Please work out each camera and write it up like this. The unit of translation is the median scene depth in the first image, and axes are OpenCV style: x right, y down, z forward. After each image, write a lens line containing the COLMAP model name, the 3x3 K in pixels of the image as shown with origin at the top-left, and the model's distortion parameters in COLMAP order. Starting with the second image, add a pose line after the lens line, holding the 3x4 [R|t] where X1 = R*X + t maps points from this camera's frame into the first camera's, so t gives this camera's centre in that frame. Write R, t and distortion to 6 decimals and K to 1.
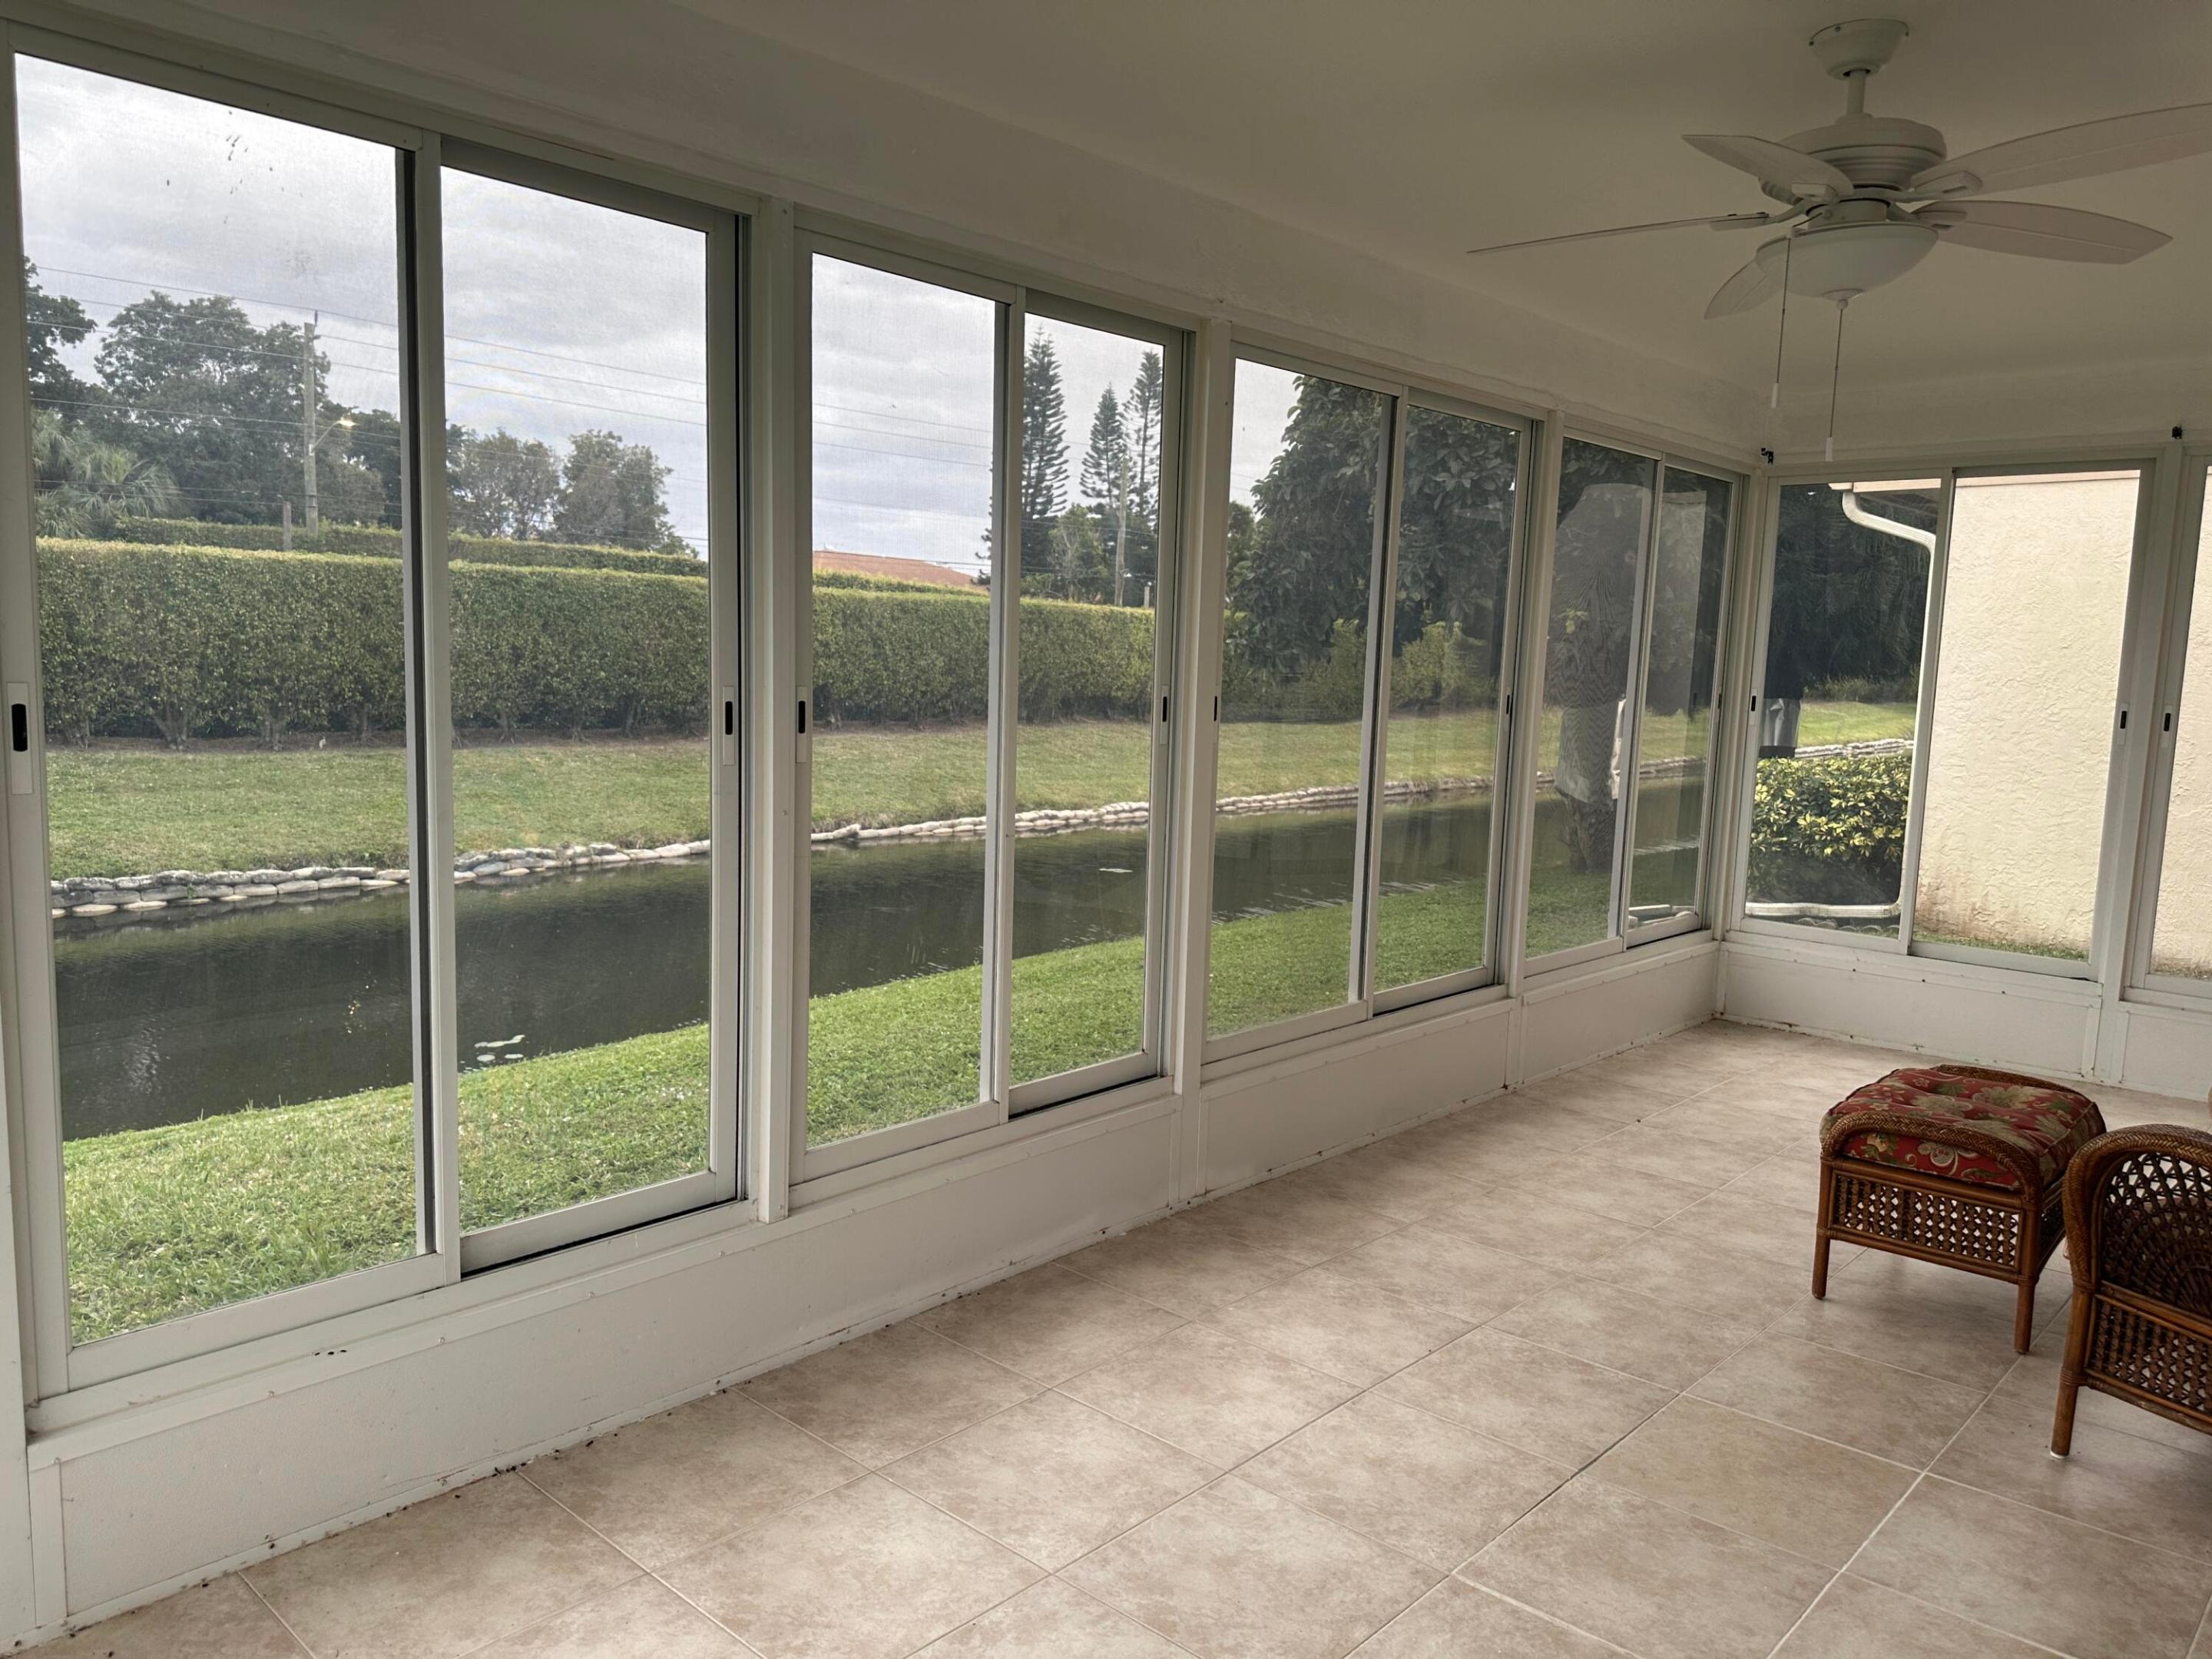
lens RADIAL K [[1527.5, 0, 1099.5], [0, 1527.5, 829.6], [0, 0, 1]] dist [0.159352, -0.254448]
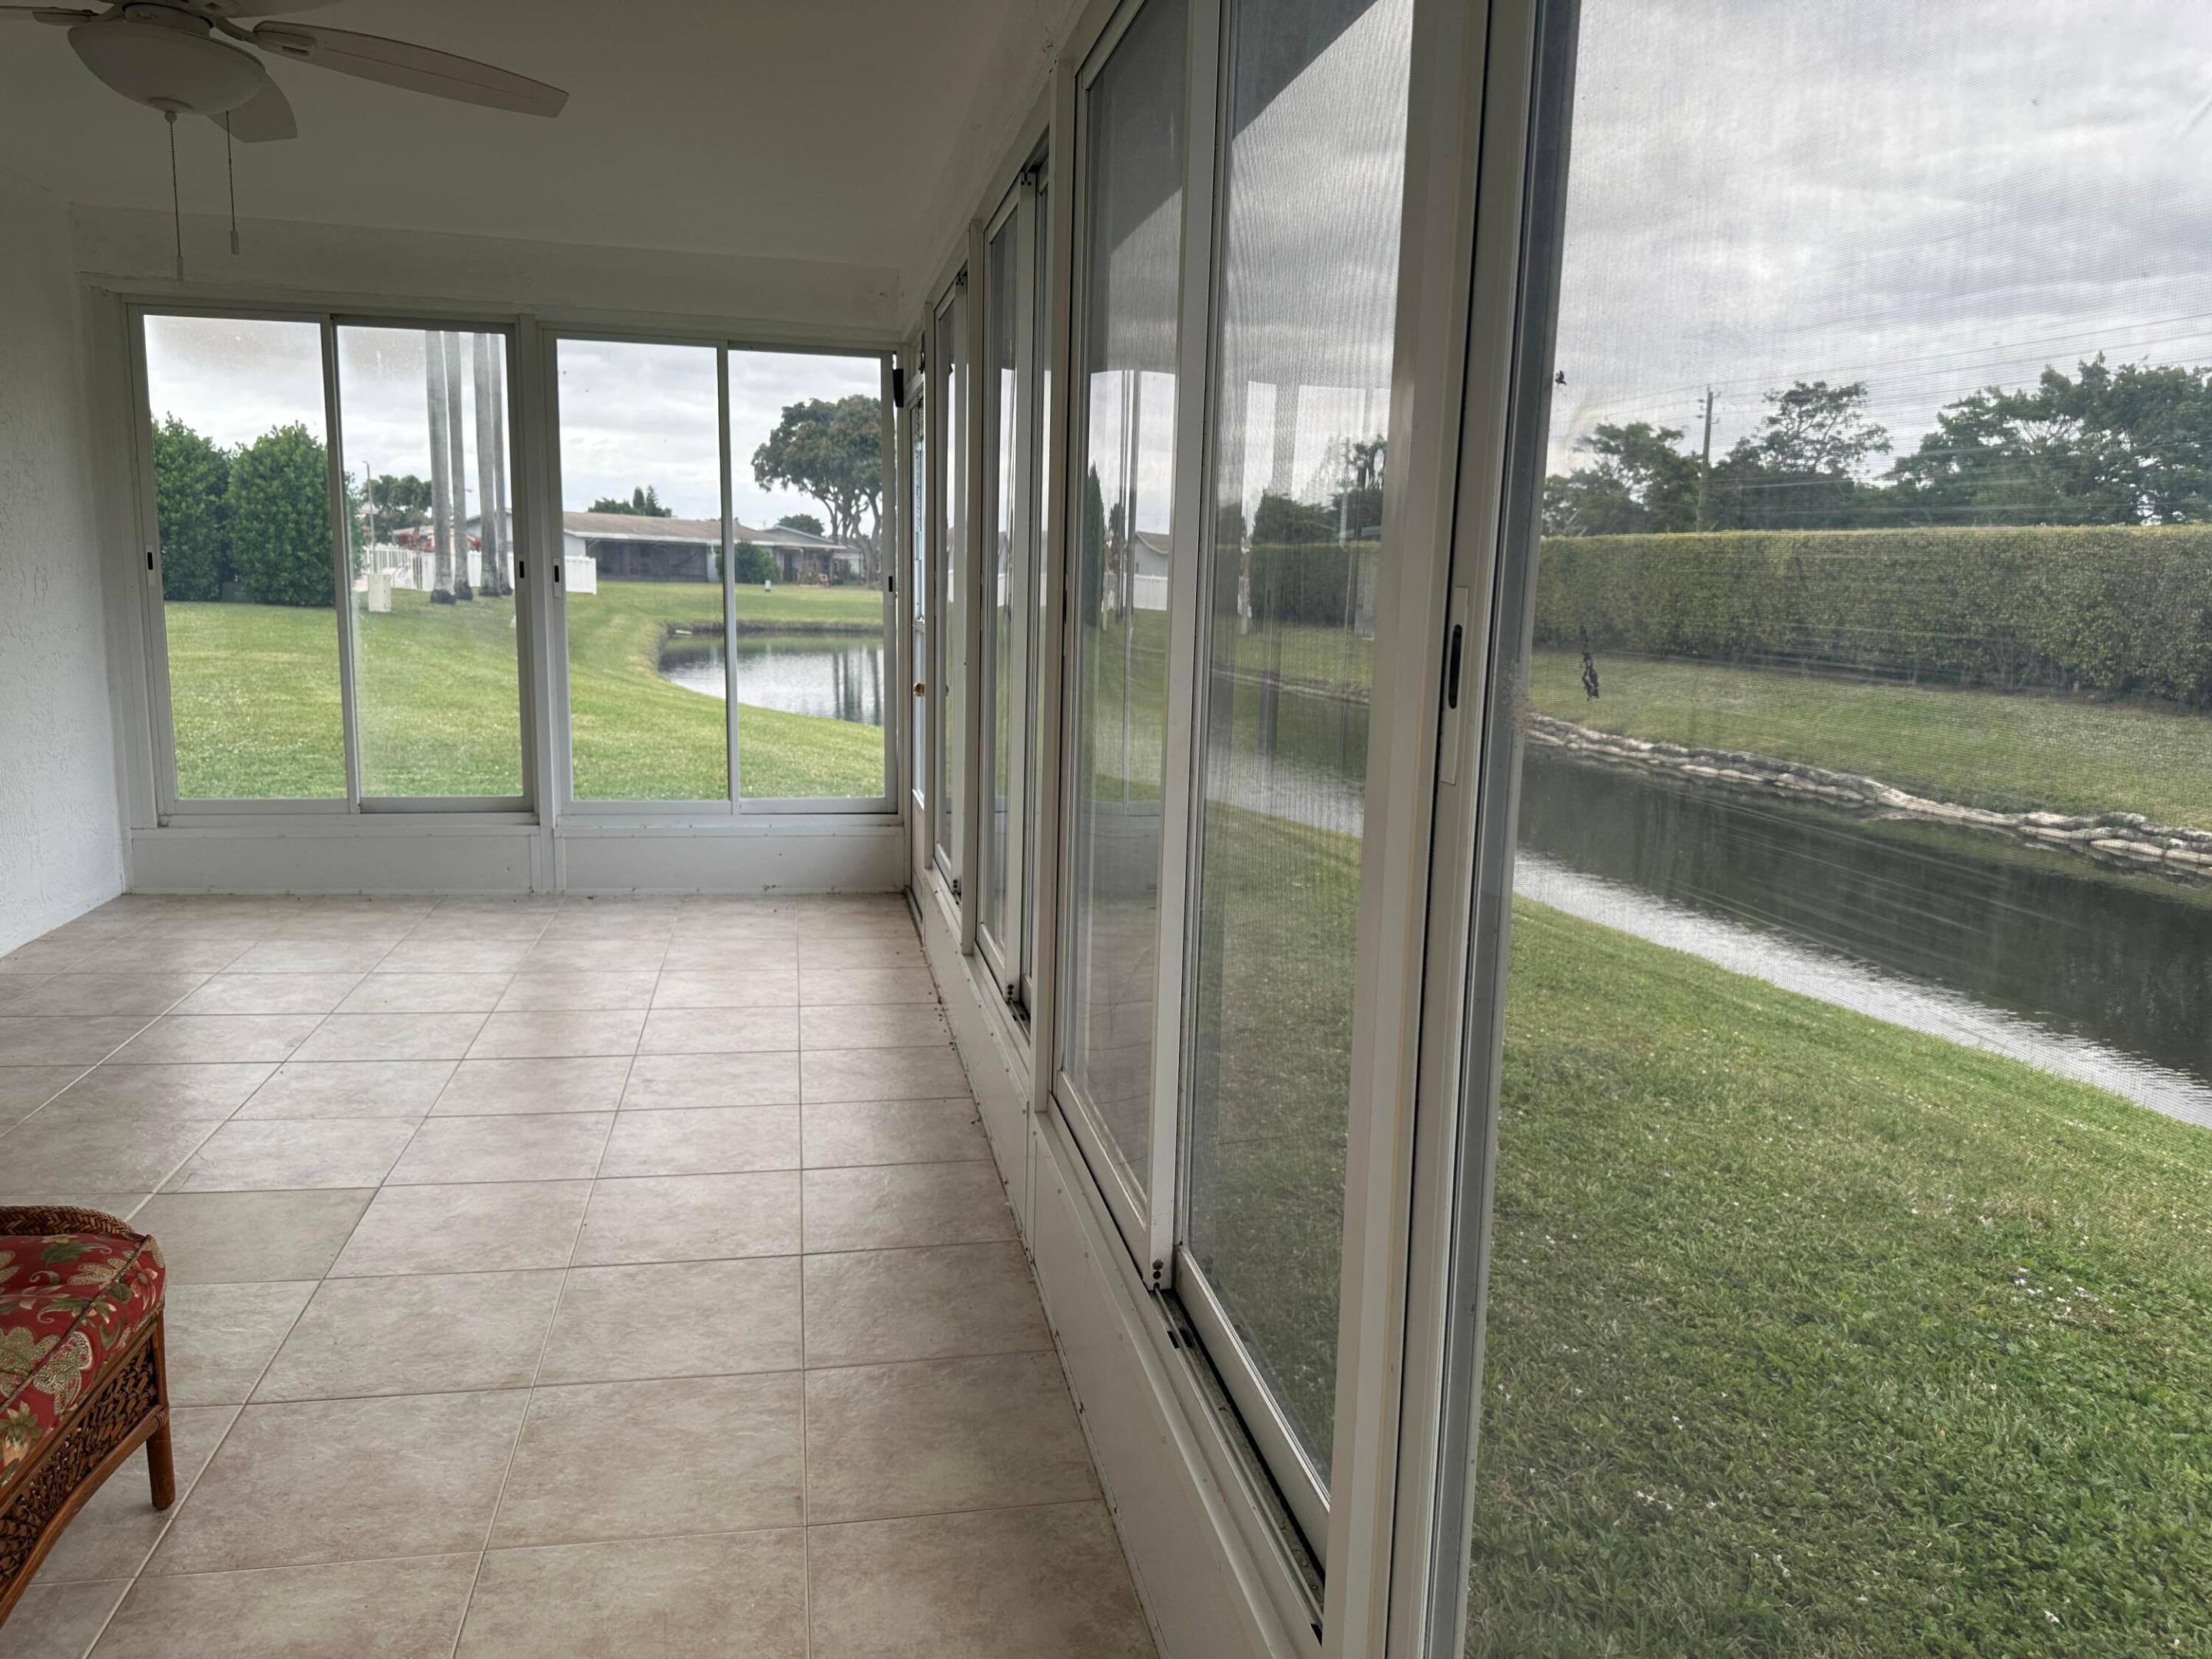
lens RADIAL K [[1575.9, 0, 1107.0], [0, 1575.9, 837.8], [0, 0, 1]] dist [-0.000942, -0.005128]
pose [[-0.582111, 0.089839, -0.808131, 0.630213], [-0.138878, 0.968288, 0.207679, -0.120154], [0.801162, 0.233124, -0.551174, 1.378472]]
